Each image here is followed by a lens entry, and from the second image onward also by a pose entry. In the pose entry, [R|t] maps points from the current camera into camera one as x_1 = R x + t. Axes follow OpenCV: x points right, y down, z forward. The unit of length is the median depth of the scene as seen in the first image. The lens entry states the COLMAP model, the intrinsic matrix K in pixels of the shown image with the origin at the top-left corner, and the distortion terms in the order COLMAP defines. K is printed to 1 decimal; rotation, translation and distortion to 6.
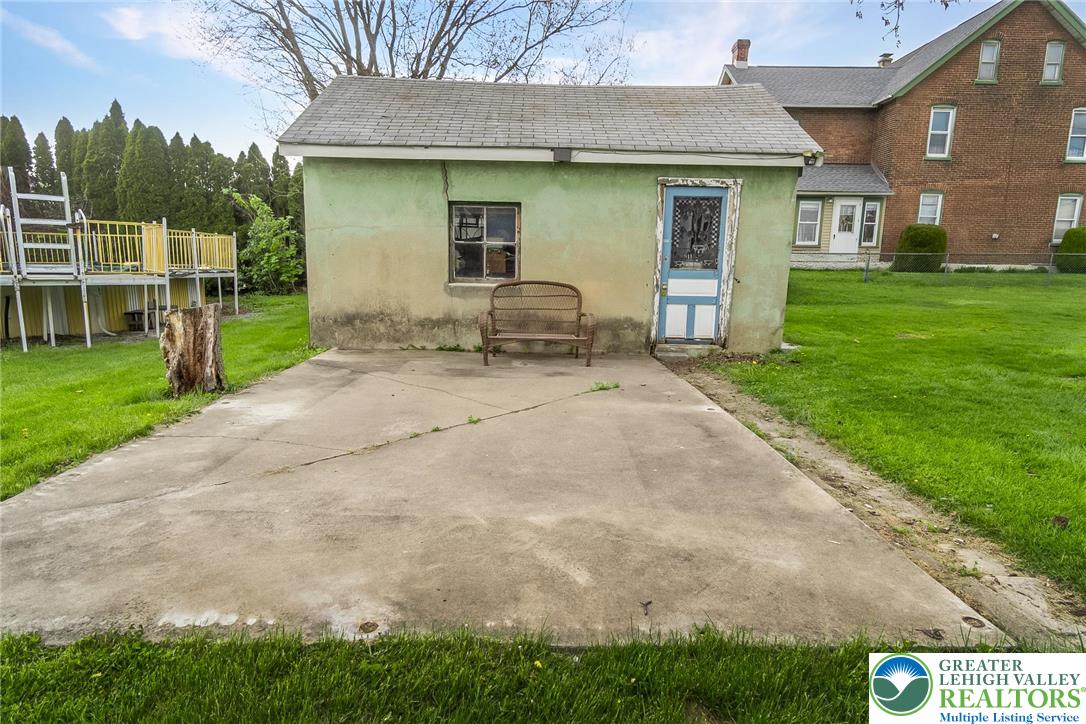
lens RADIAL K [[562.1, 0, 538.1], [0, 562.1, 357.0], [0, 0, 1]] dist [0.001829, 0.000677]
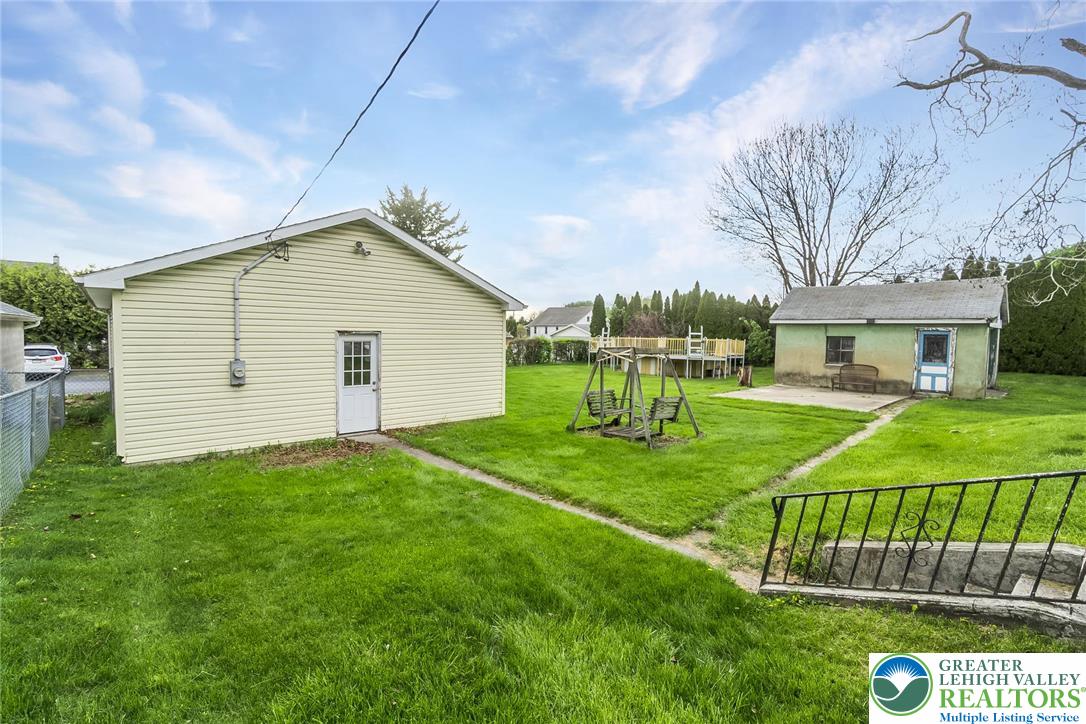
lens RADIAL K [[470.2, 0, 544.7], [0, 470.2, 353.5], [0, 0, 1]] dist [-0.001334, 0.000090]
pose [[0.665649, 0.026128, -0.745808, 0.672503], [-0.134839, 0.987149, -0.085765, 0.214473], [0.733983, 0.157653, 0.660617, -1.640502]]
